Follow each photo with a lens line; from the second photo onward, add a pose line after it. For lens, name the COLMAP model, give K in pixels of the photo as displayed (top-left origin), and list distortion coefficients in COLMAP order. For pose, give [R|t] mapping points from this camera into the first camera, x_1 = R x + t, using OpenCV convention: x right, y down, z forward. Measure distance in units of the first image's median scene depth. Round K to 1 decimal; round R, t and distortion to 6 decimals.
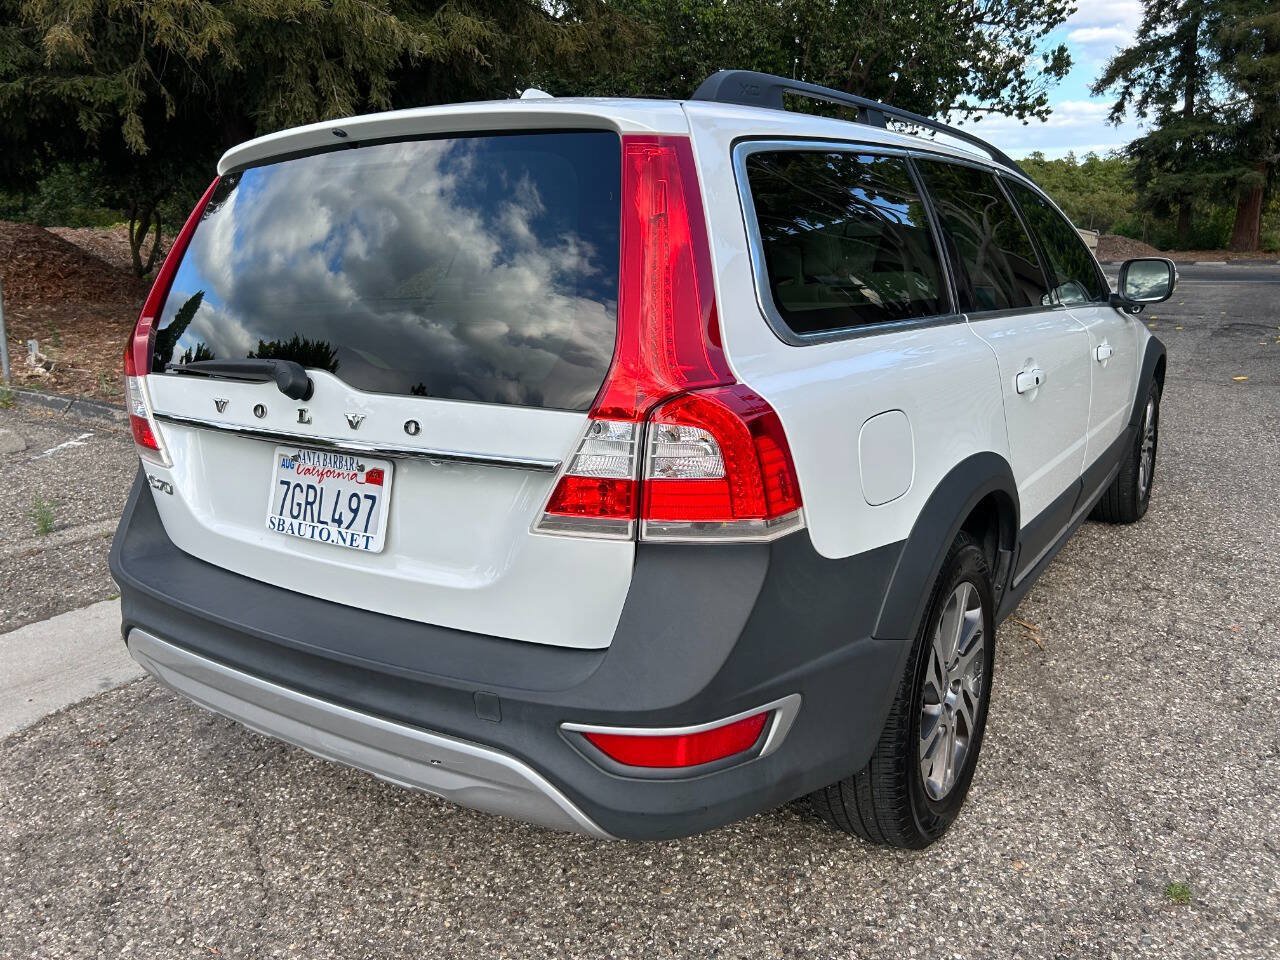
lens RADIAL K [[962.3, 0, 639.3], [0, 962.3, 470.1], [0, 0, 1]] dist [0.044567, -0.053876]
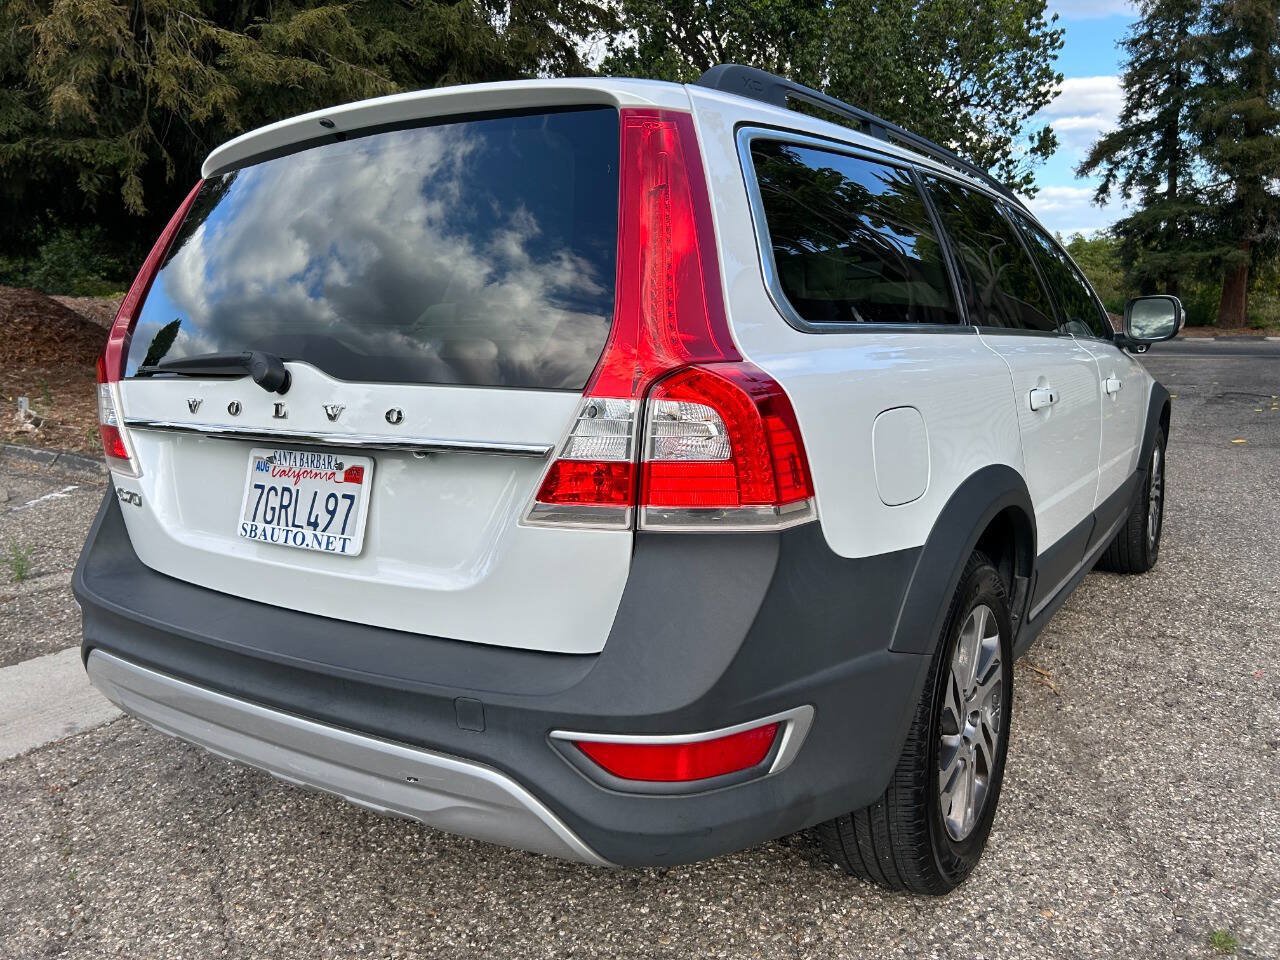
lens RADIAL K [[959.9, 0, 637.3], [0, 959.9, 479.8], [0, 0, 1]] dist [0.051054, -0.062240]
pose [[0.999987, 0.003543, 0.003668, -0.002558], [-0.003282, 0.997627, -0.068774, 0.058635], [-0.003903, 0.068762, 0.997625, 0.053647]]
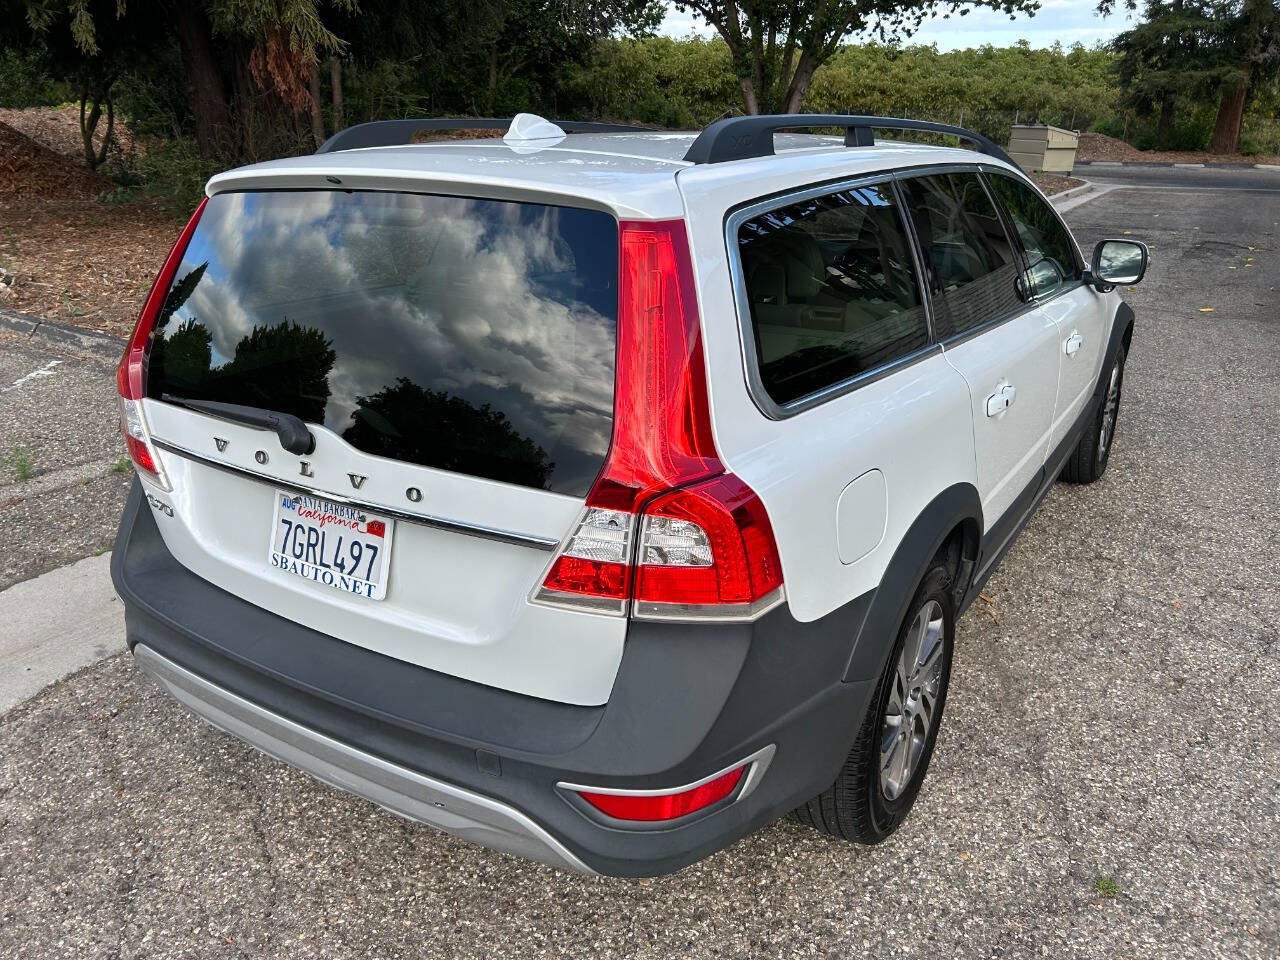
lens RADIAL K [[963.4, 0, 635.6], [0, 963.4, 464.2], [0, 0, 1]] dist [0.043489, -0.051216]
pose [[0.999454, 0.012912, 0.030403, -0.019971], [-0.016201, 0.993739, 0.110545, -0.142867], [-0.028786, -0.110977, 0.993406, -0.031943]]
